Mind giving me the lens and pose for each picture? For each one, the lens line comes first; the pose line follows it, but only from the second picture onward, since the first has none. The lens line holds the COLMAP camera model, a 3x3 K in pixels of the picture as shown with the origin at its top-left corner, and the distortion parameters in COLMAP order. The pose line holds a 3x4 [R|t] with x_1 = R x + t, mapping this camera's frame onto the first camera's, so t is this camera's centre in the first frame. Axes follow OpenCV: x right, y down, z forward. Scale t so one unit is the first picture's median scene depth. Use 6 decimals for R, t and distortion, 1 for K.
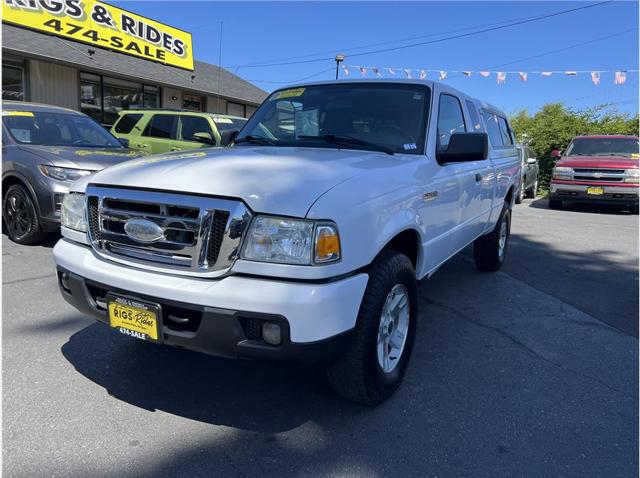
lens RADIAL K [[480.5, 0, 326.4], [0, 480.5, 240.6], [0, 0, 1]] dist [0.042468, -0.043018]
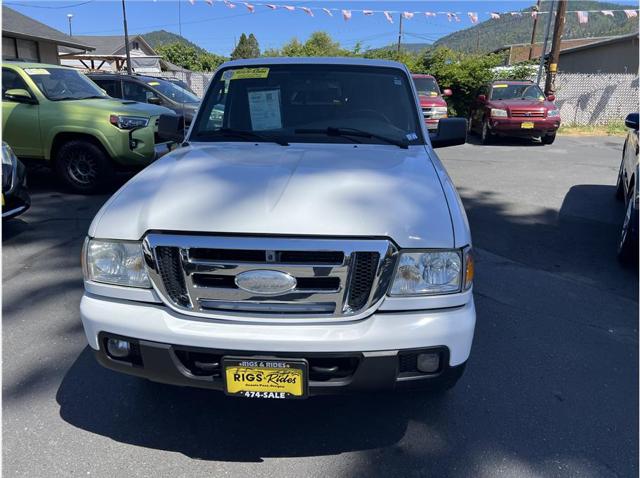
lens RADIAL K [[480.5, 0, 325.6], [0, 480.5, 240.4], [0, 0, 1]] dist [0.042468, -0.043018]
pose [[0.904377, -0.155272, 0.397483, -0.490605], [0.099174, 0.982426, 0.158127, -0.177729], [-0.415050, -0.103586, 0.903882, 0.136864]]
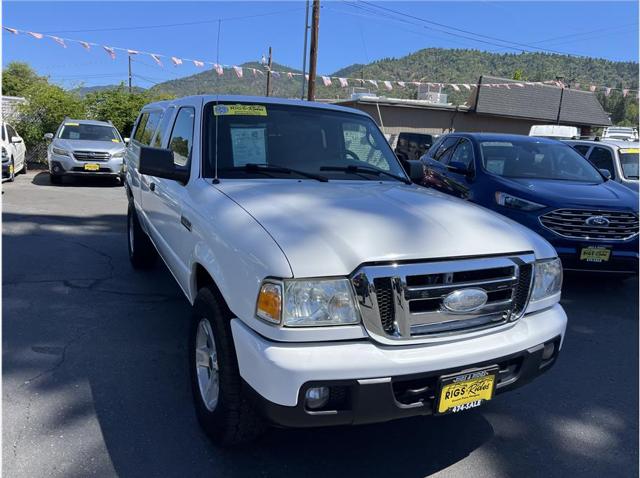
lens RADIAL K [[480.5, 0, 324.4], [0, 480.5, 241.2], [0, 0, 1]] dist [0.042468, -0.043018]
pose [[0.557197, -0.168715, 0.813060, -1.037021], [0.109923, 0.985511, 0.129169, -0.233534], [-0.823072, 0.017402, 0.567670, 0.544561]]
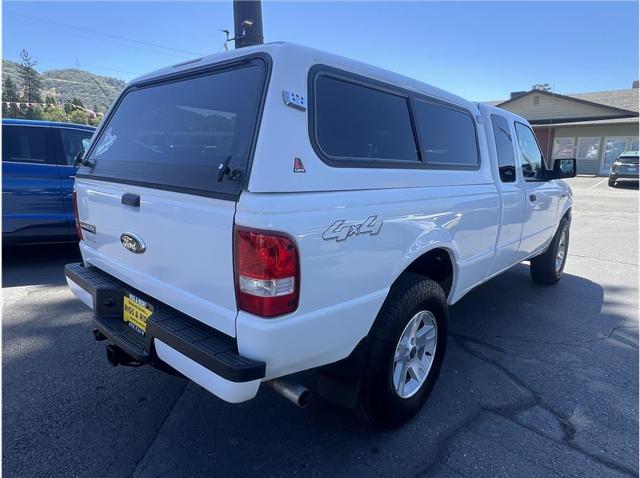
lens RADIAL K [[394.1, 0, 319.5], [0, 394.1, 242.3], [0, 0, 1]] dist [-0.007225, 0.003357]
pose [[-0.973080, -0.093663, 0.210579, 0.208499], [-0.004647, 0.921483, 0.388390, -0.600126], [-0.230423, 0.376956, -0.897112, 3.006318]]
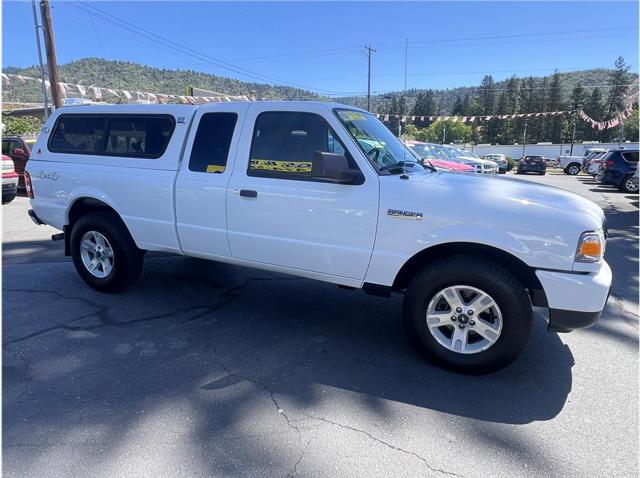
lens RADIAL K [[394.1, 0, 319.4], [0, 394.1, 242.0], [0, 0, 1]] dist [-0.007225, 0.003357]
pose [[-0.095501, -0.251936, 0.963020, -1.288489], [0.157888, 0.951361, 0.264544, -0.394975], [-0.982828, 0.177314, -0.051078, 1.615728]]
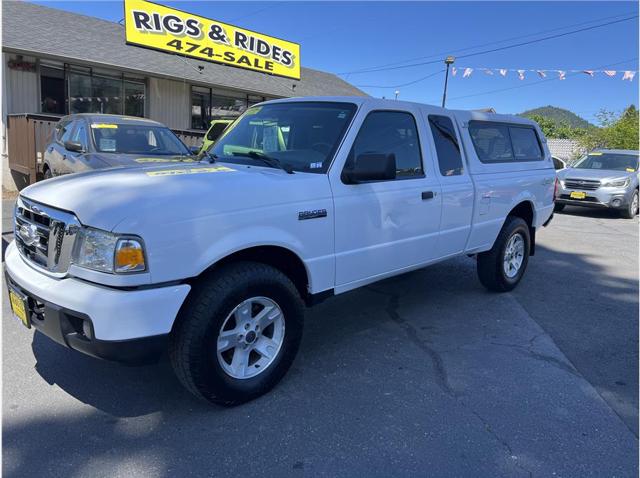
lens RADIAL K [[480.5, 0, 326.5], [0, 480.5, 239.4], [0, 0, 1]] dist [0.042468, -0.043018]
pose [[0.961803, 0.055677, -0.268021, 0.539420], [-0.057291, 0.998356, 0.001801, -0.043955], [0.267681, 0.013623, 0.963411, 0.015111]]
